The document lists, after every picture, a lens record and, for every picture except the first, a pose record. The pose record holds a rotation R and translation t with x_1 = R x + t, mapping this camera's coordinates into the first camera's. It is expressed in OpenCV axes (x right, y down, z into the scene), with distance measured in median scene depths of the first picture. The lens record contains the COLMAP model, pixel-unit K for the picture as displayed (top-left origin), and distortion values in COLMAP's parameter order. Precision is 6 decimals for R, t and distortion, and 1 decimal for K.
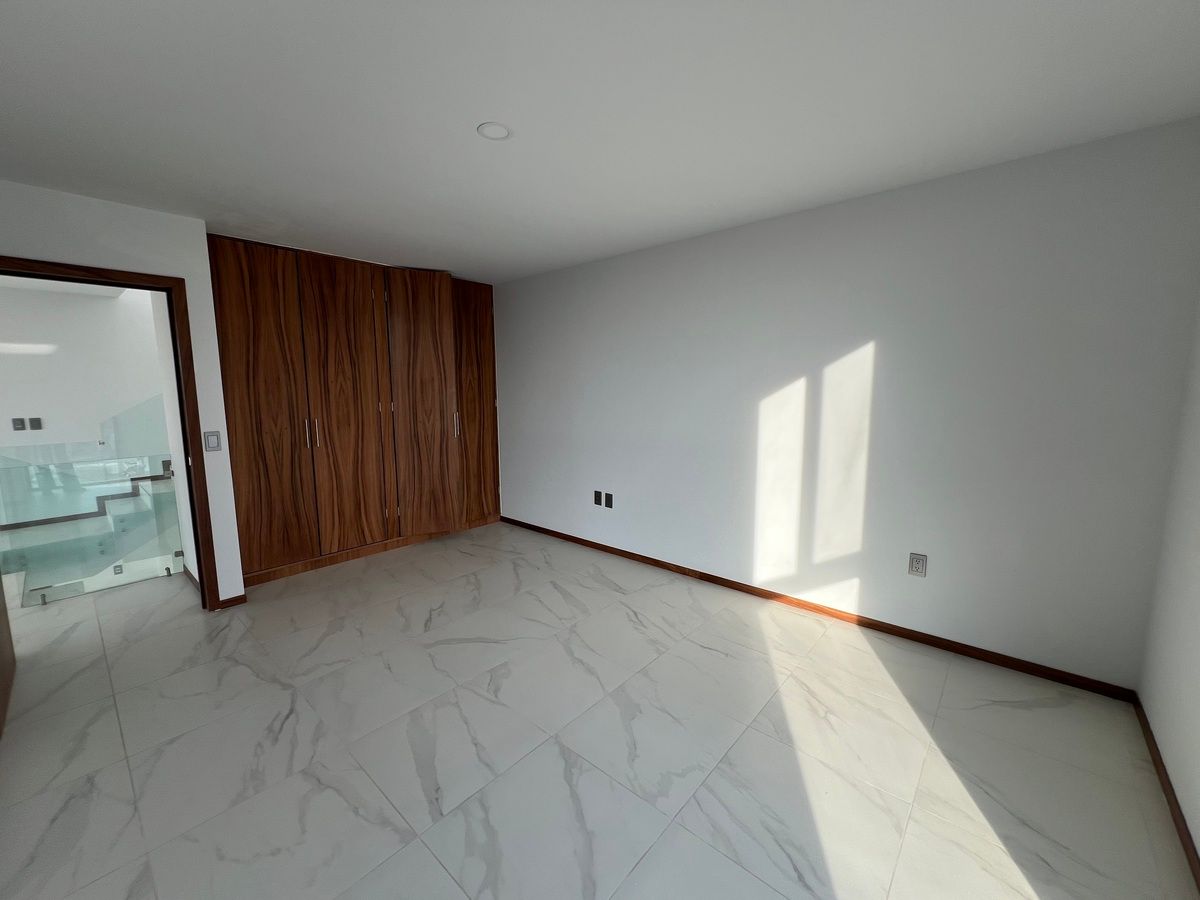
lens RADIAL K [[478.3, 0, 597.2], [0, 478.3, 440.6], [0, 0, 1]] dist [0.010549, 0.001278]
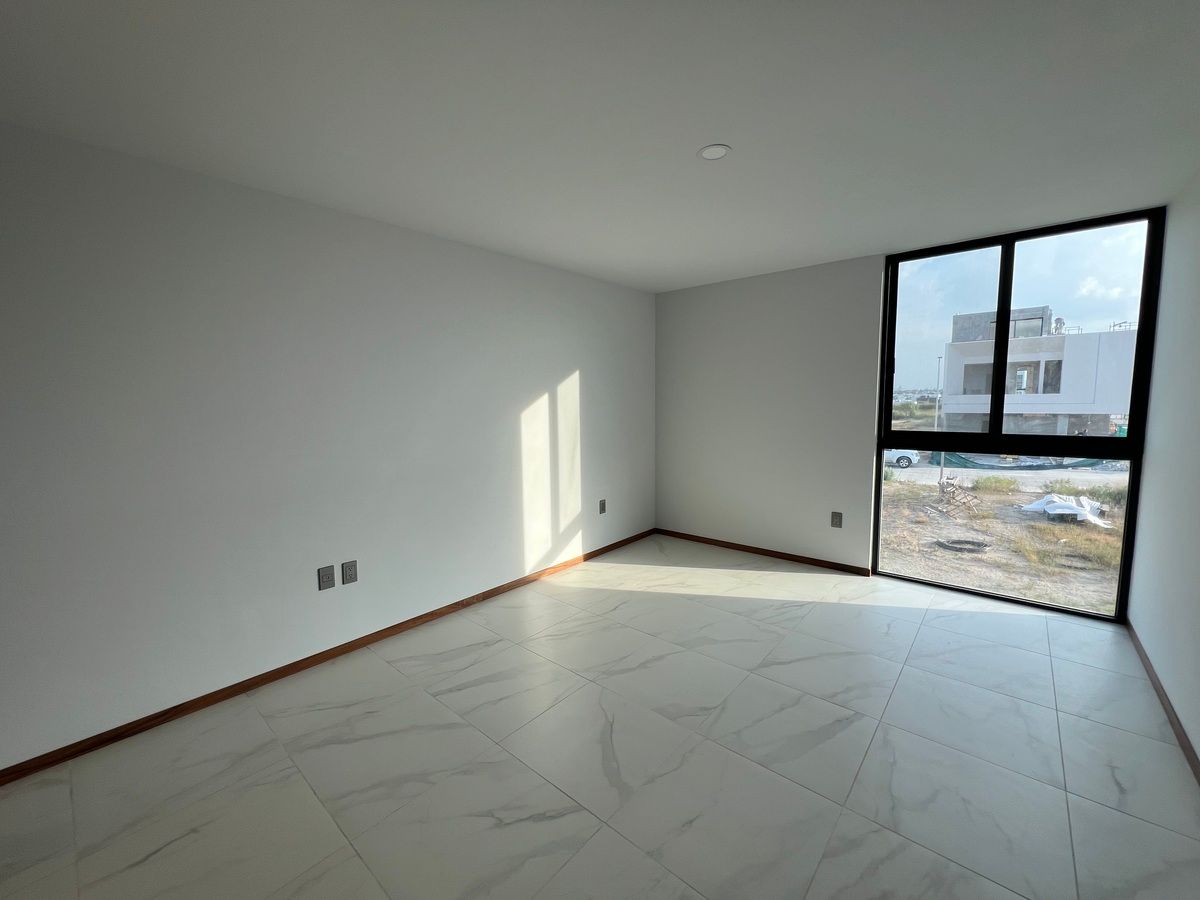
lens RADIAL K [[478.3, 0, 599.1], [0, 478.3, 452.8], [0, 0, 1]] dist [0.010549, 0.001278]
pose [[-0.006737, -0.096977, 0.995264, -0.875690], [0.124964, 0.987403, 0.097057, -0.081146], [-0.992138, 0.125026, 0.005466, 0.898604]]
